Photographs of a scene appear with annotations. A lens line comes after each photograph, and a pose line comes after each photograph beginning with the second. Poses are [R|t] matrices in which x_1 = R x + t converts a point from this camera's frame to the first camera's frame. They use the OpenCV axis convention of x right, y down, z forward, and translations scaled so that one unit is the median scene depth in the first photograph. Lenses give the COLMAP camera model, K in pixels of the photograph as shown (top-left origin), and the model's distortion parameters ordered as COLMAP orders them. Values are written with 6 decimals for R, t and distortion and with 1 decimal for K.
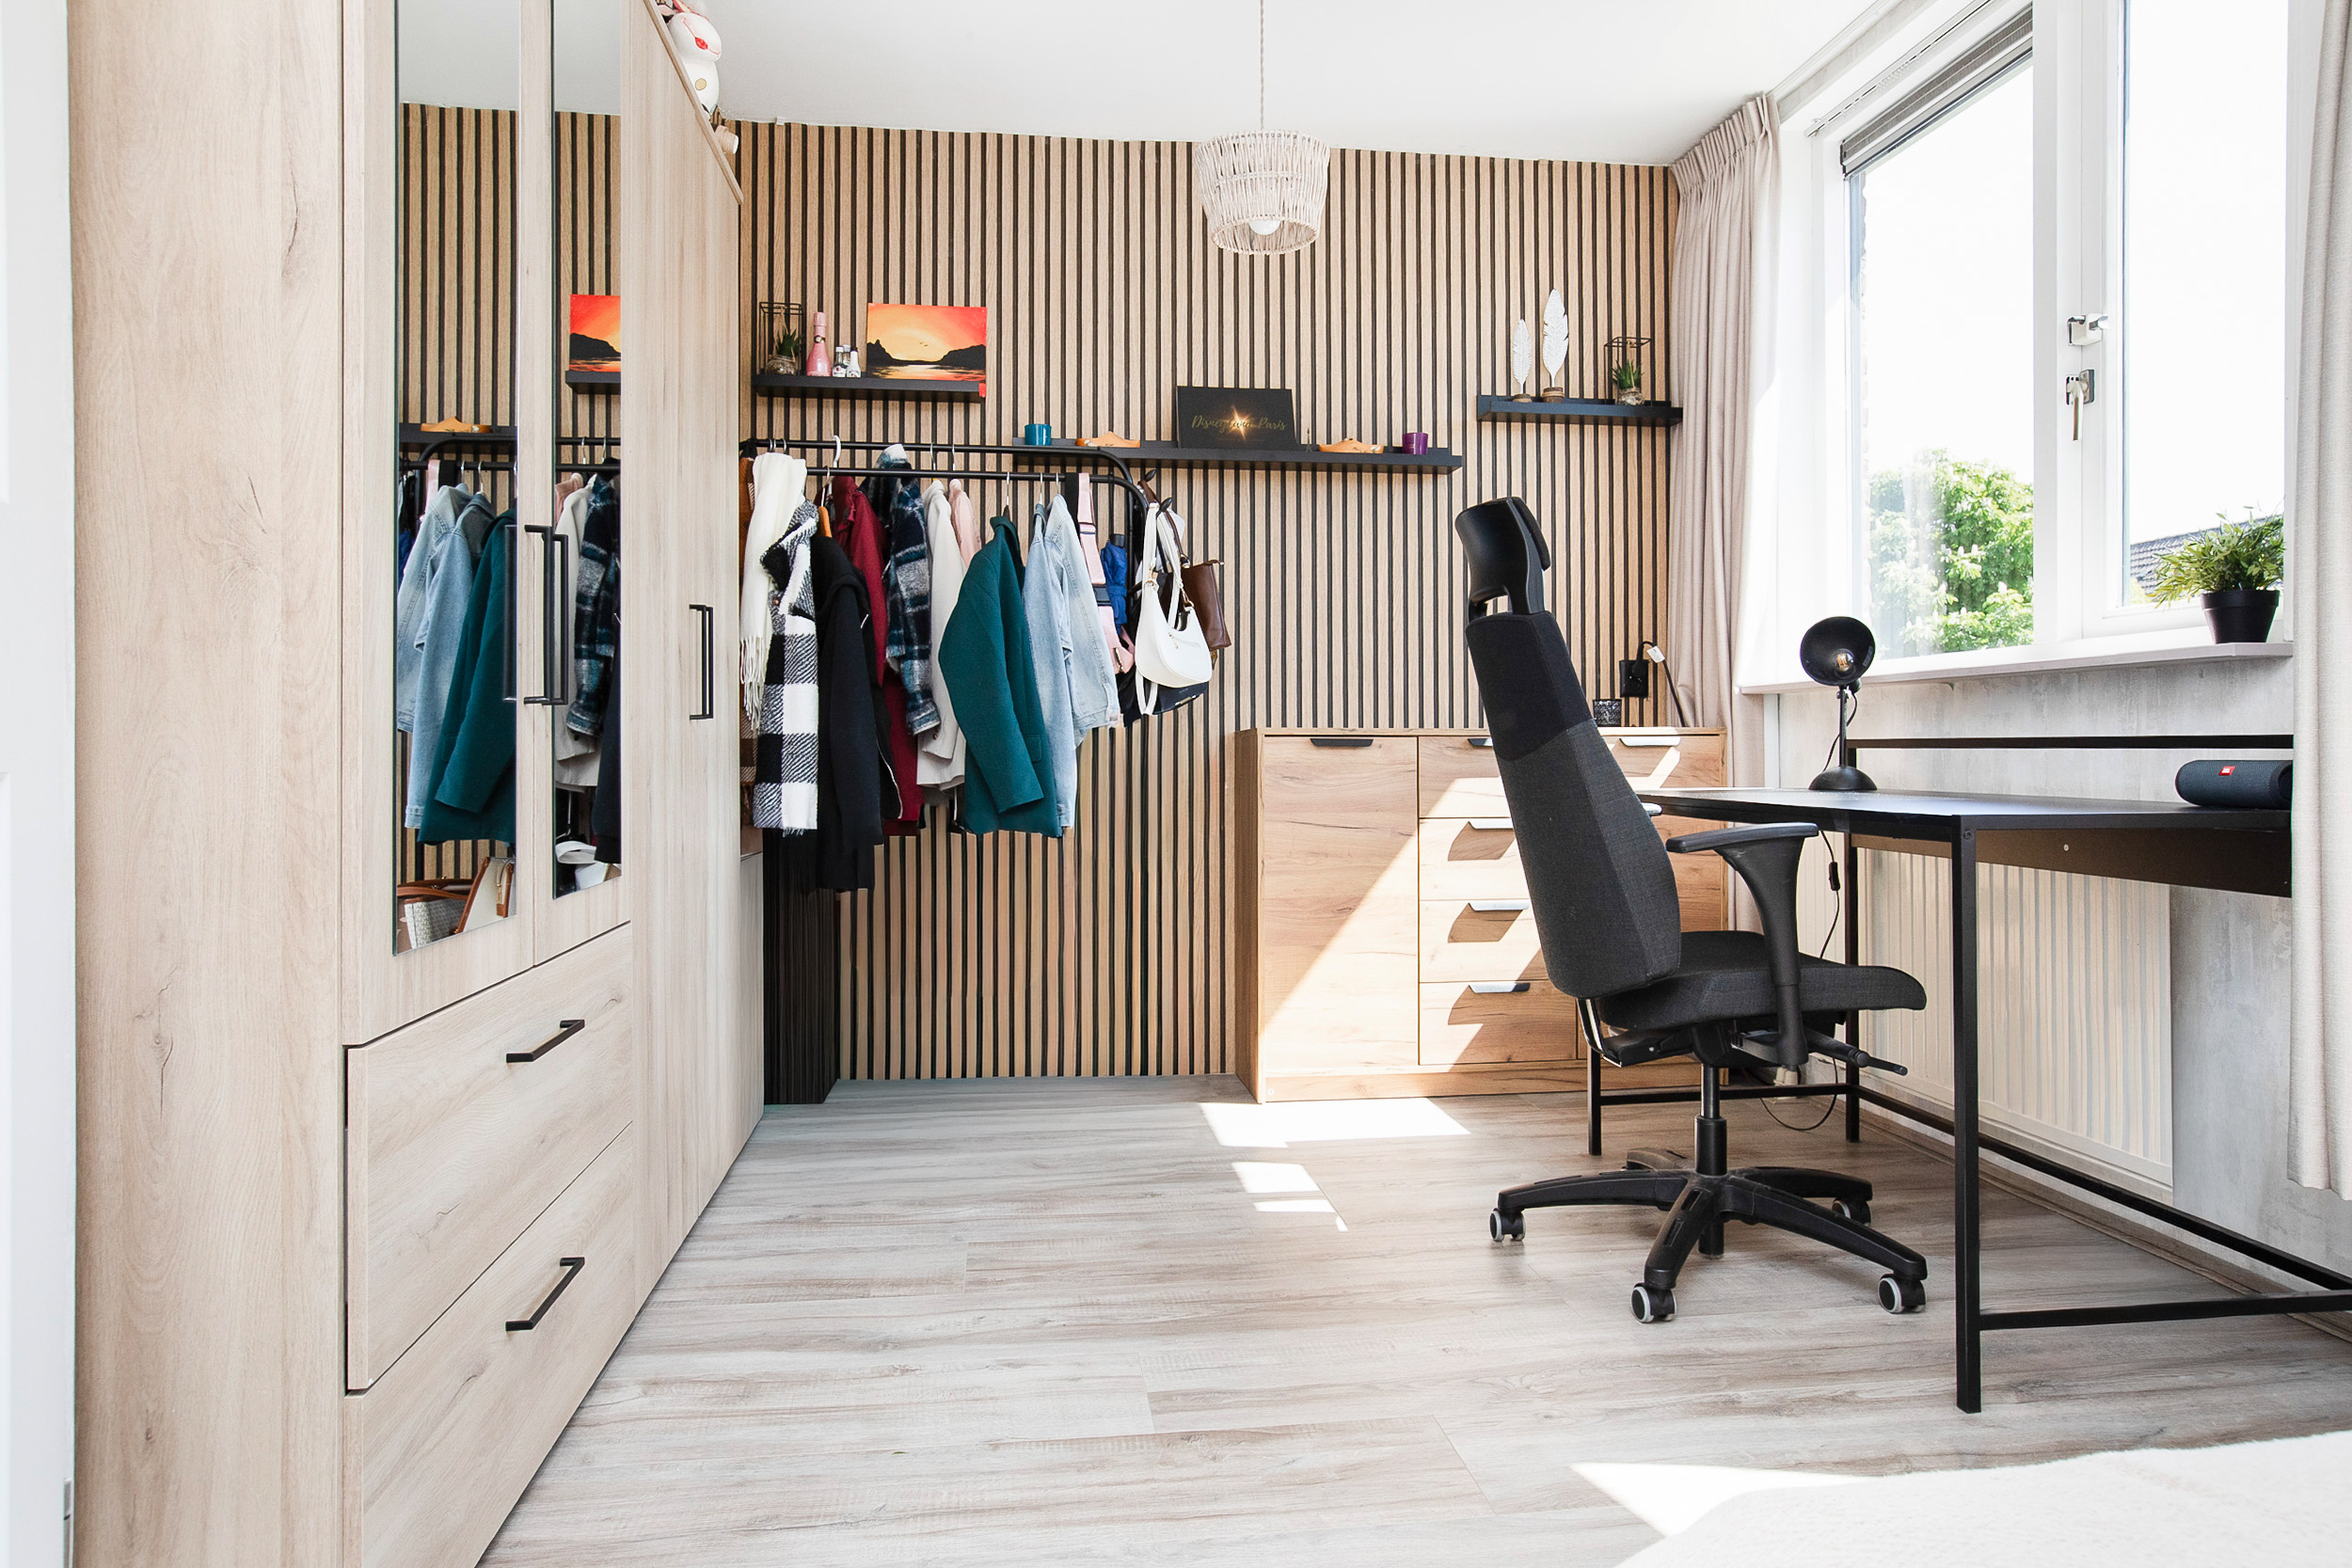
lens RADIAL K [[1431.7, 0, 1172.7], [0, 1431.7, 721.1], [0, 0, 1]] dist [-0.038386, -0.000759]
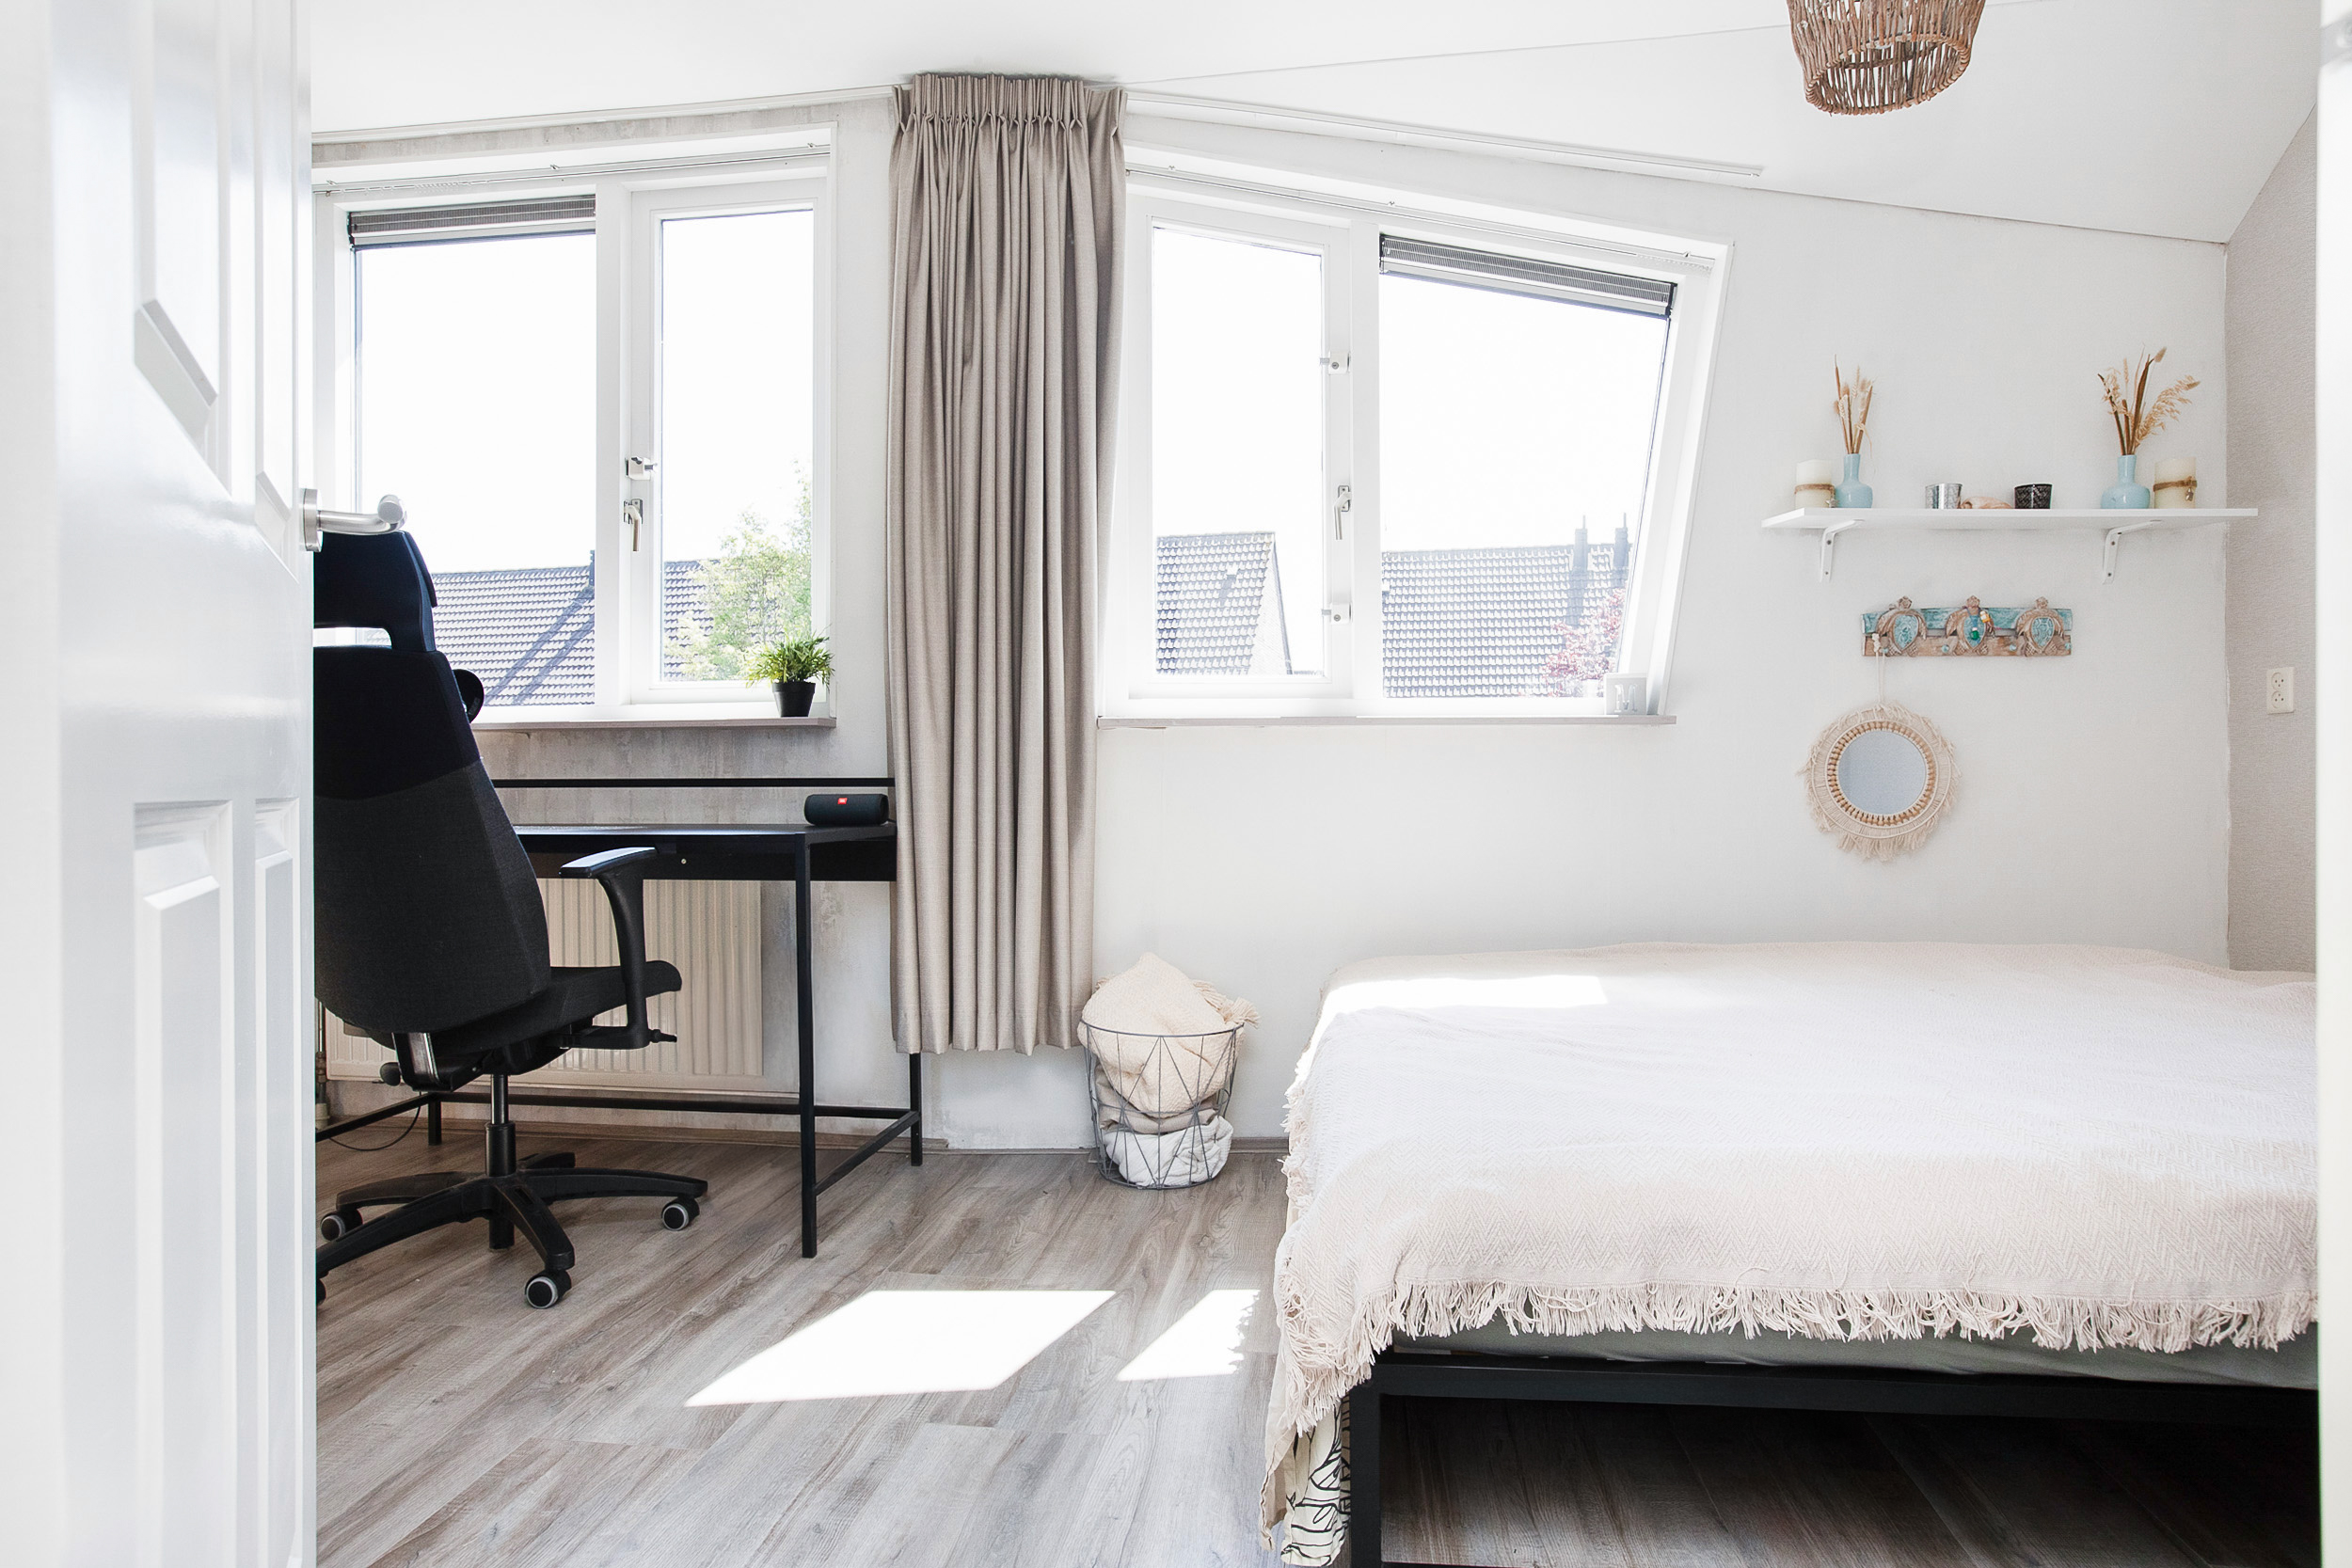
lens RADIAL K [[1313.0, 0, 1182.3], [0, 1313.0, 754.8], [0, 0, 1]] dist [-0.023530, 0.000995]
pose [[0.242506, 0.024570, 0.969839, -0.506072], [-0.015105, 0.999654, -0.021548, 0.008798], [-0.970032, -0.009424, 0.242793, 0.262646]]
